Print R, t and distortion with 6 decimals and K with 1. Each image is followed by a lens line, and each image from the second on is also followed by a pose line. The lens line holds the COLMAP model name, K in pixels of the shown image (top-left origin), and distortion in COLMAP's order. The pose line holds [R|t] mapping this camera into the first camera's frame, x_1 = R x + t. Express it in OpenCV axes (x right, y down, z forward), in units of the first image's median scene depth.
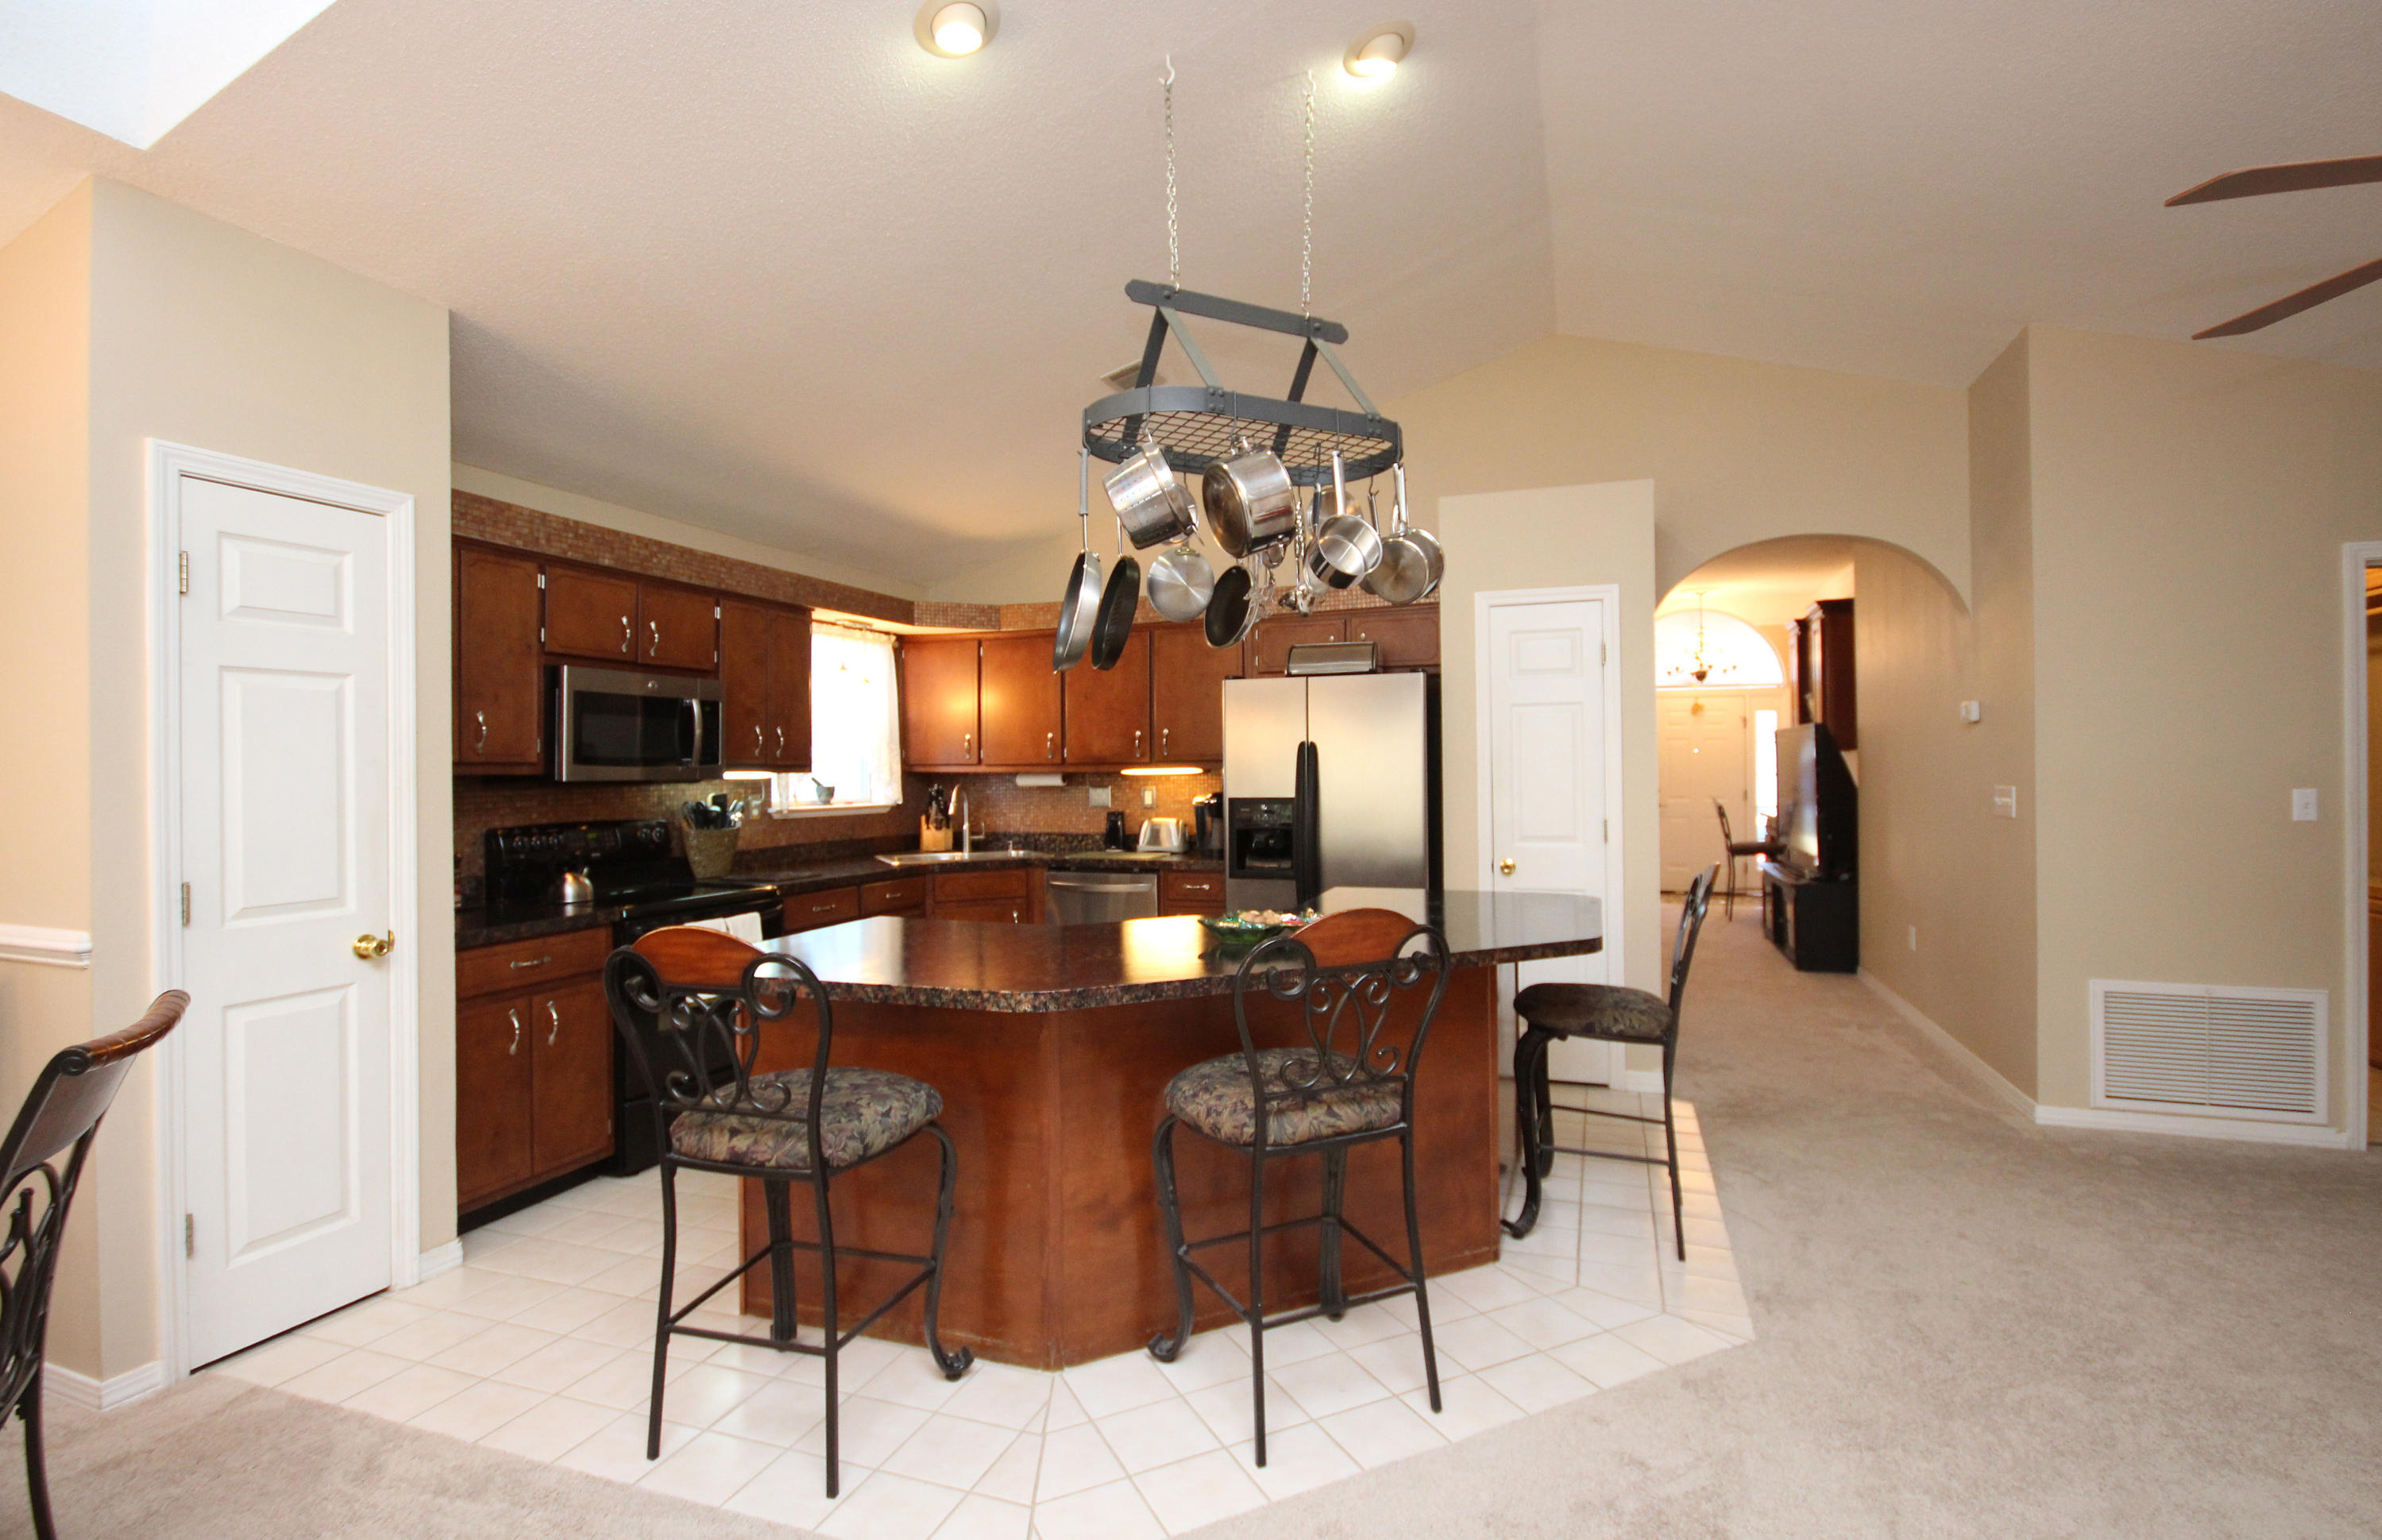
lens RADIAL K [[1127.5, 0, 1204.4], [0, 1127.5, 761.1], [0, 0, 1]] dist [0.000890, -0.006518]
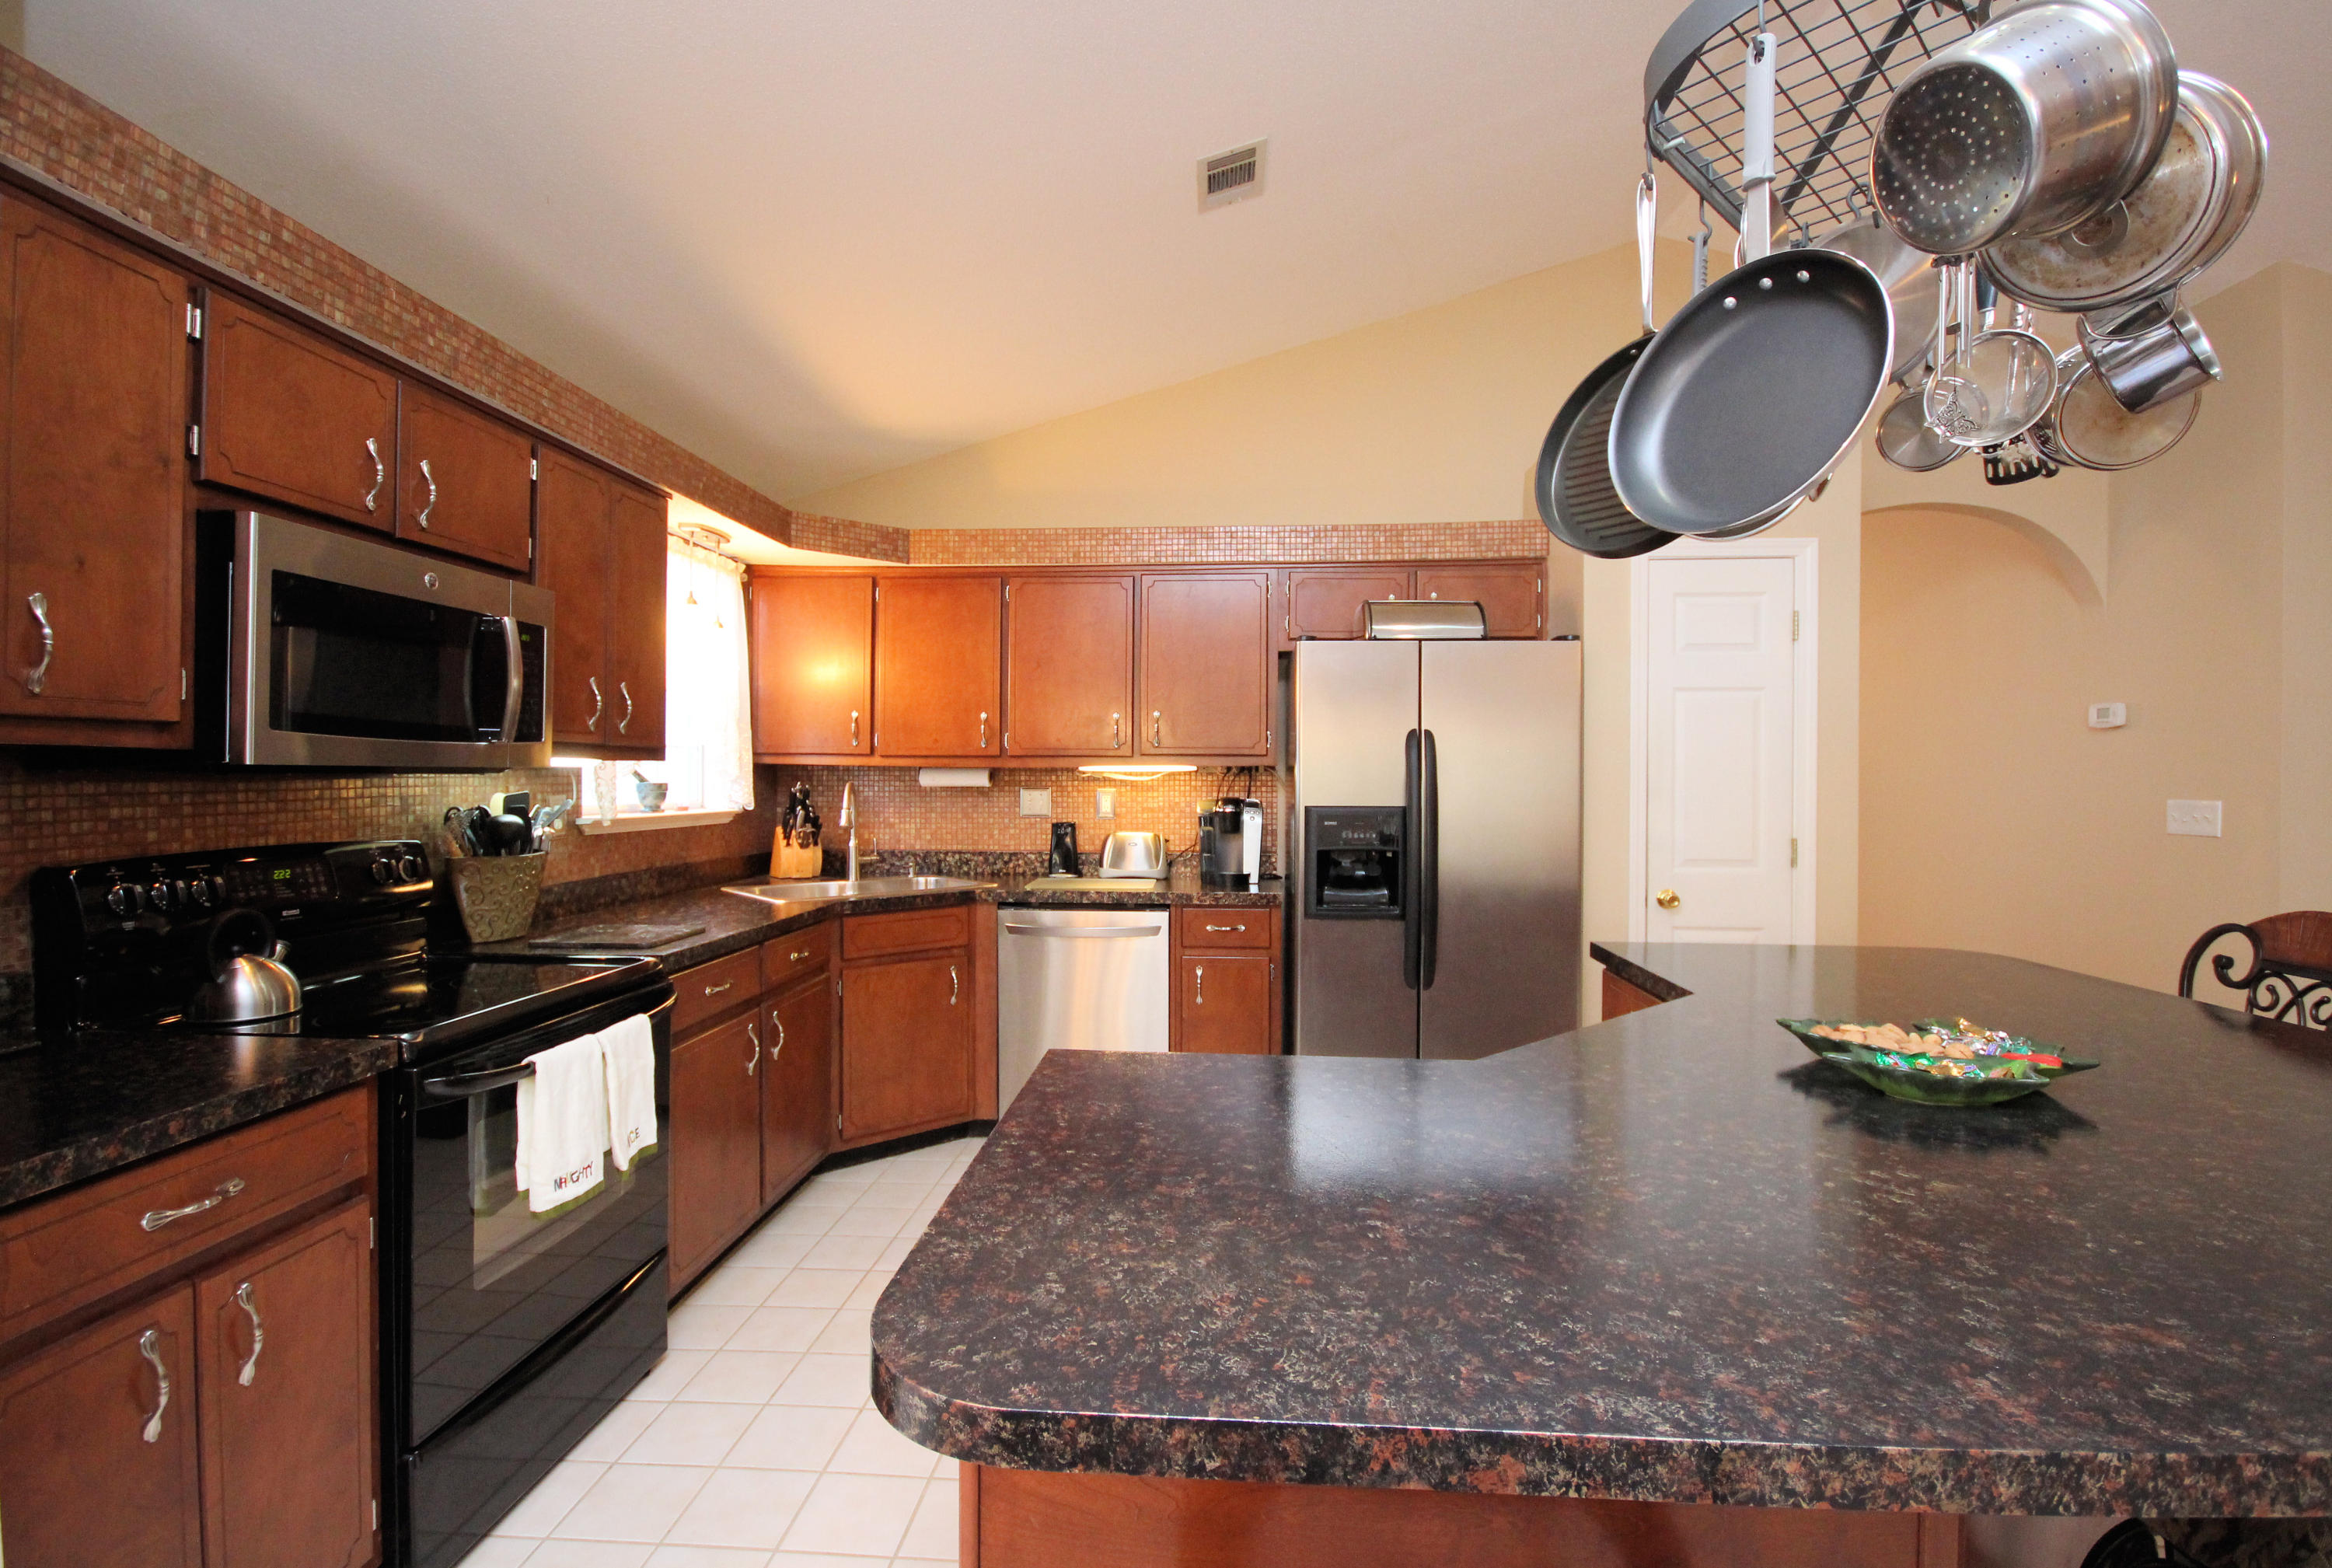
lens RADIAL K [[1085.8, 0, 1160.3], [0, 1085.8, 781.1], [0, 0, 1]] dist [-0.001312, -0.003429]
pose [[0.964973, 0.012605, 0.262045, -0.239438], [-0.016264, 0.999798, 0.011798, 0.009882], [-0.261843, -0.015647, 0.964984, 0.351516]]
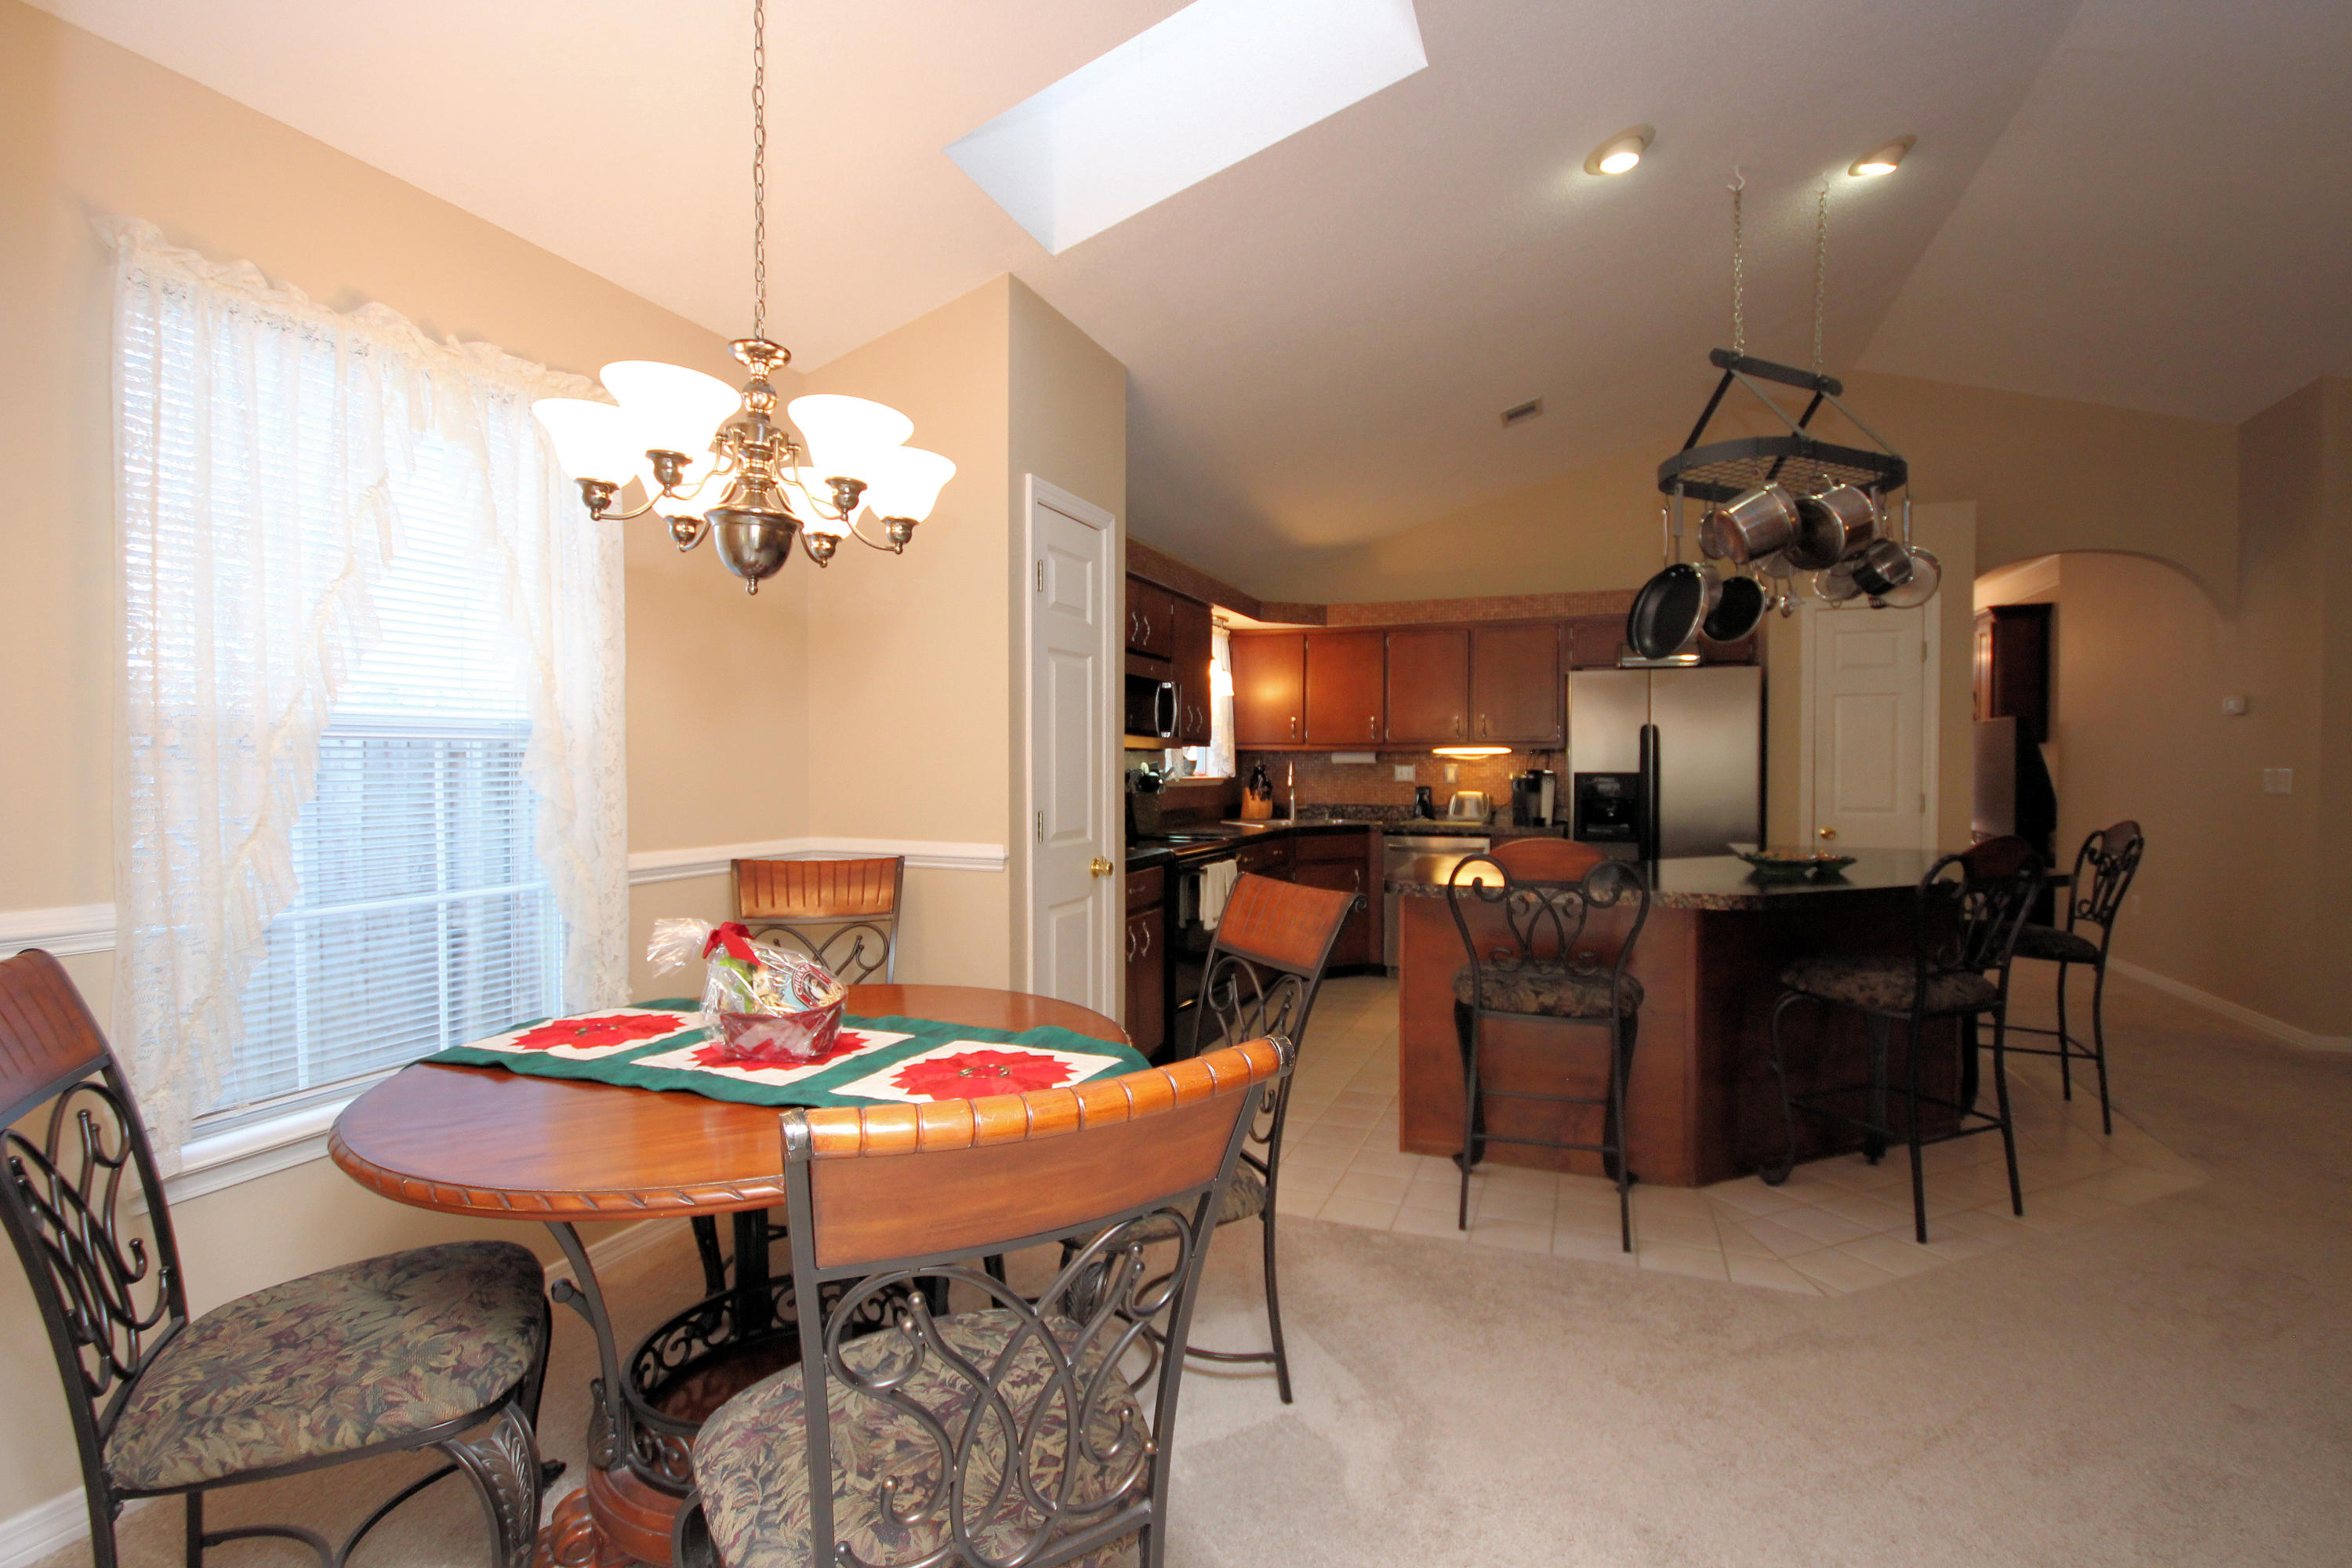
lens RADIAL K [[1087.2, 0, 1182.2], [0, 1087.2, 784.2], [0, 0, 1]] dist [-0.009053, -0.001048]
pose [[0.999288, 0.012653, -0.035535, -0.334168], [-0.011720, 0.999584, 0.026357, 0.019694], [0.035854, -0.025922, 0.999021, -0.134172]]
